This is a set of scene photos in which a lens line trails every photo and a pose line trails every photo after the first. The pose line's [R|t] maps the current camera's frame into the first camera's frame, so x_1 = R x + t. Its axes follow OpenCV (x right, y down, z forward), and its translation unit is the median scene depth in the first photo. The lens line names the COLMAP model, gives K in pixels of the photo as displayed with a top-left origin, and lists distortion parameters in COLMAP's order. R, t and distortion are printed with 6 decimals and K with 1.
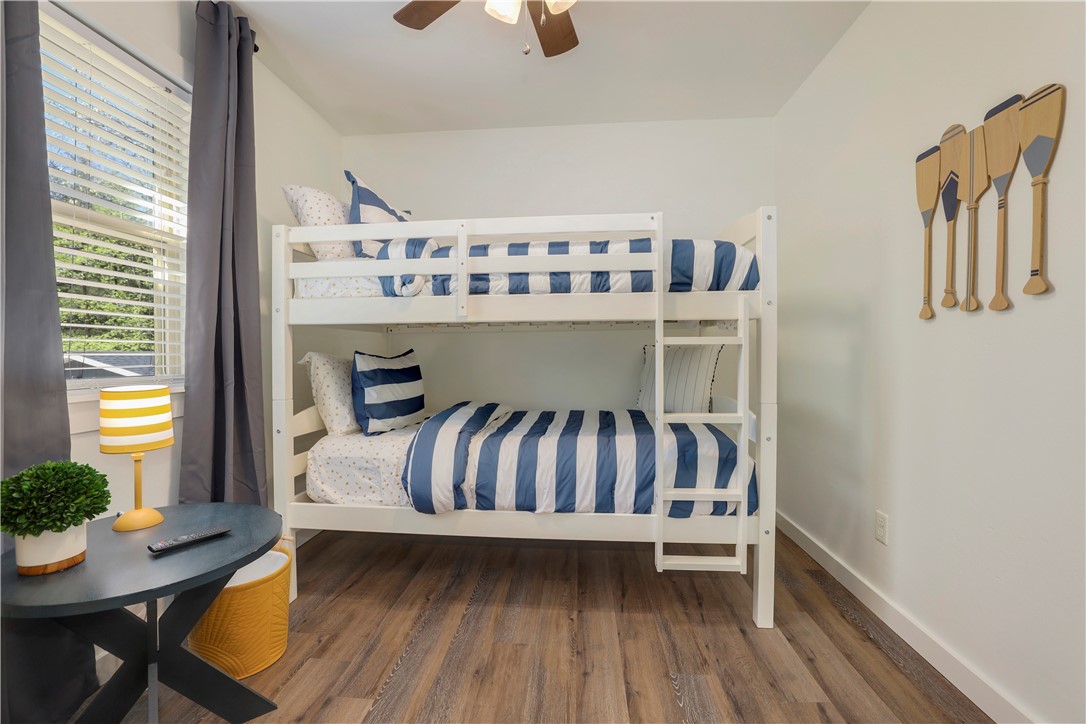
lens RADIAL K [[475.9, 0, 541.9], [0, 475.9, 356.3], [0, 0, 1]] dist [-0.037759, 0.000379]
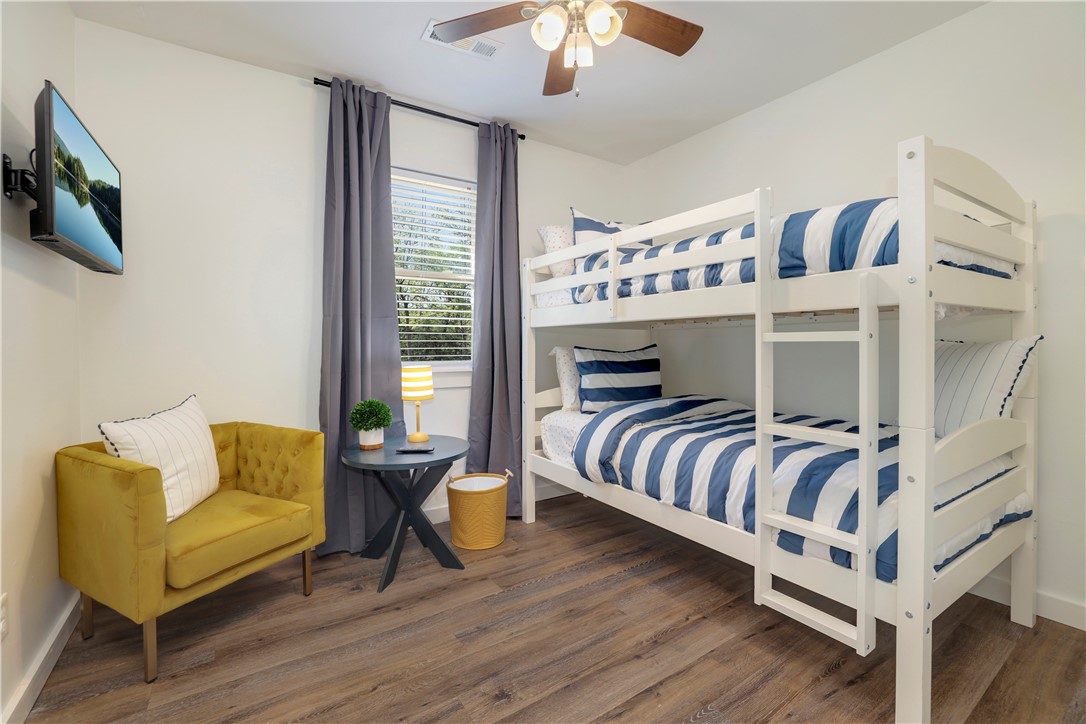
lens RADIAL K [[475.1, 0, 541.5], [0, 475.1, 348.4], [0, 0, 1]] dist [-0.034513, 0.000366]
pose [[0.613499, 0.009614, -0.789637, 0.653395], [-0.005490, 0.999954, 0.007910, -0.016700], [0.789677, -0.000517, 0.613523, 0.154391]]
